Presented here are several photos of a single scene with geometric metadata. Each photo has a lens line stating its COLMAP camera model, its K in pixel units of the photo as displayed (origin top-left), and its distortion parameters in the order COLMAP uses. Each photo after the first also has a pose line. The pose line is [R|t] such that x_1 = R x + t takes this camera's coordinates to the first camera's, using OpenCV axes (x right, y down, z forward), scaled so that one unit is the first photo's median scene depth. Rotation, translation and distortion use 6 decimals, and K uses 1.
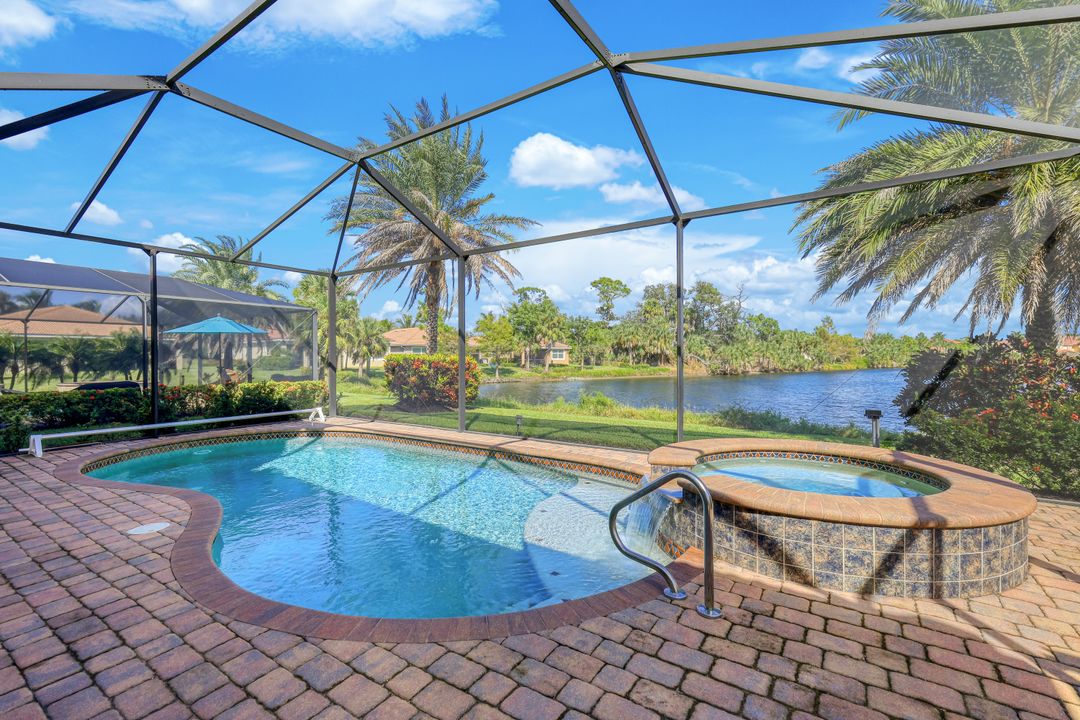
lens RADIAL K [[471.6, 0, 543.3], [0, 471.6, 358.1], [0, 0, 1]] dist [0.002154, -0.000913]
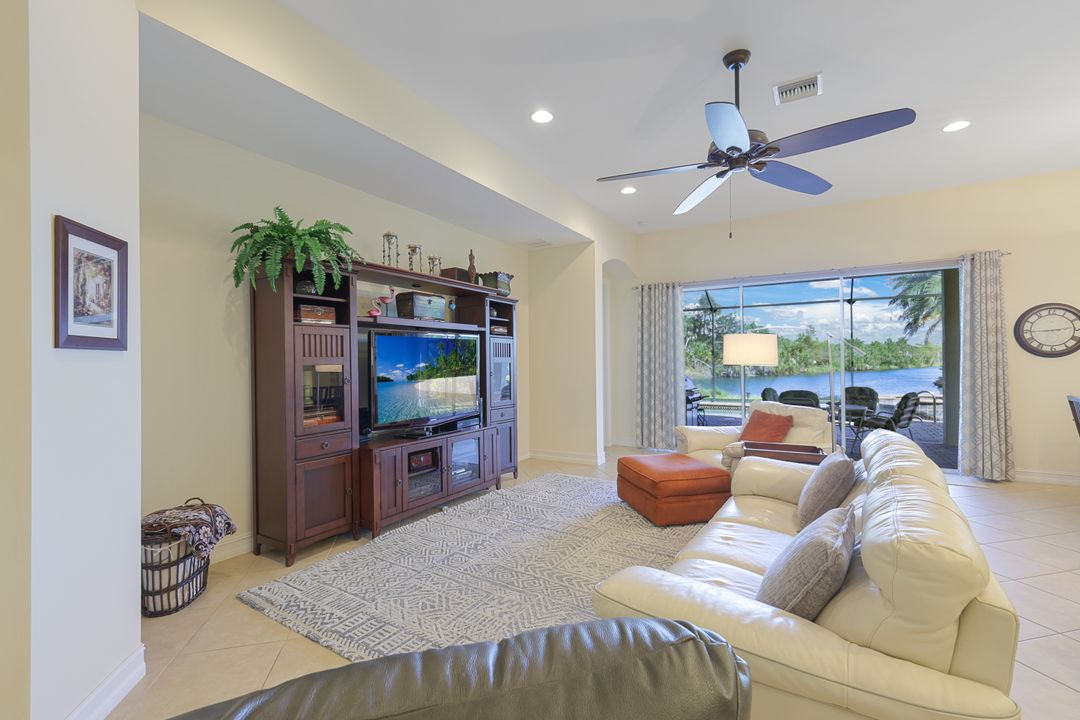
lens RADIAL K [[471.6, 0, 541.8], [0, 471.6, 360.3], [0, 0, 1]] dist [0.002154, -0.000913]
pose [[0.998770, -0.005027, 0.049321, -0.173563], [0.005304, 0.999971, -0.005479, -0.001649], [-0.049292, 0.005734, 0.998768, -0.156494]]
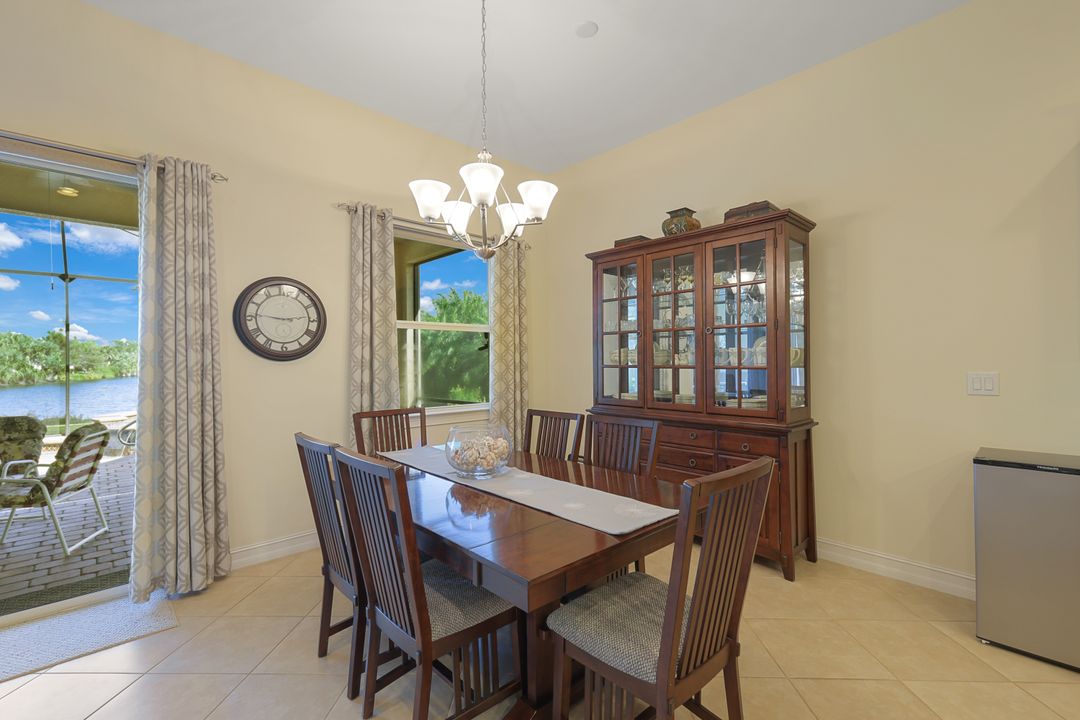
lens RADIAL K [[471.6, 0, 548.0], [0, 471.6, 354.5], [0, 0, 1]] dist [0.002154, -0.000913]
pose [[0.212726, 0.012128, 0.977037, -0.123862], [0.010712, 0.999834, -0.014743, -0.001739], [-0.977053, 0.013603, 0.212560, -0.117249]]
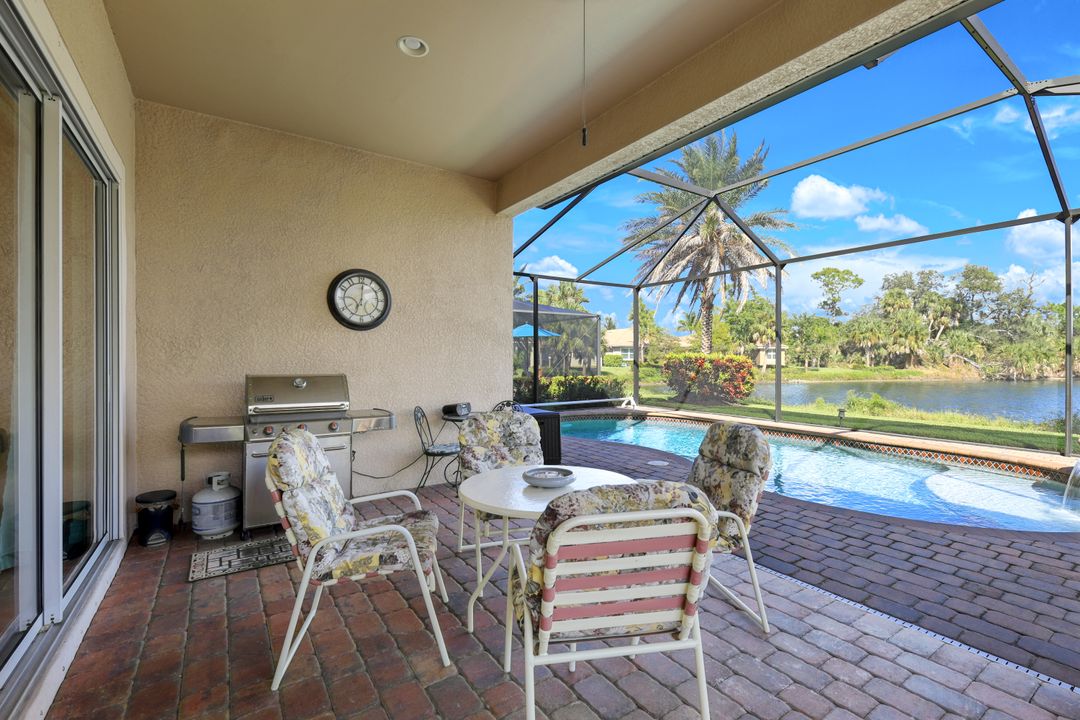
lens RADIAL K [[471.6, 0, 546.9], [0, 471.6, 360.6], [0, 0, 1]] dist [0.002154, -0.000913]
pose [[0.922995, 0.003348, -0.384797, -0.029759], [-0.002031, 0.999991, 0.003829, 0.001093], [0.384806, -0.002753, 0.922993, -0.028886]]
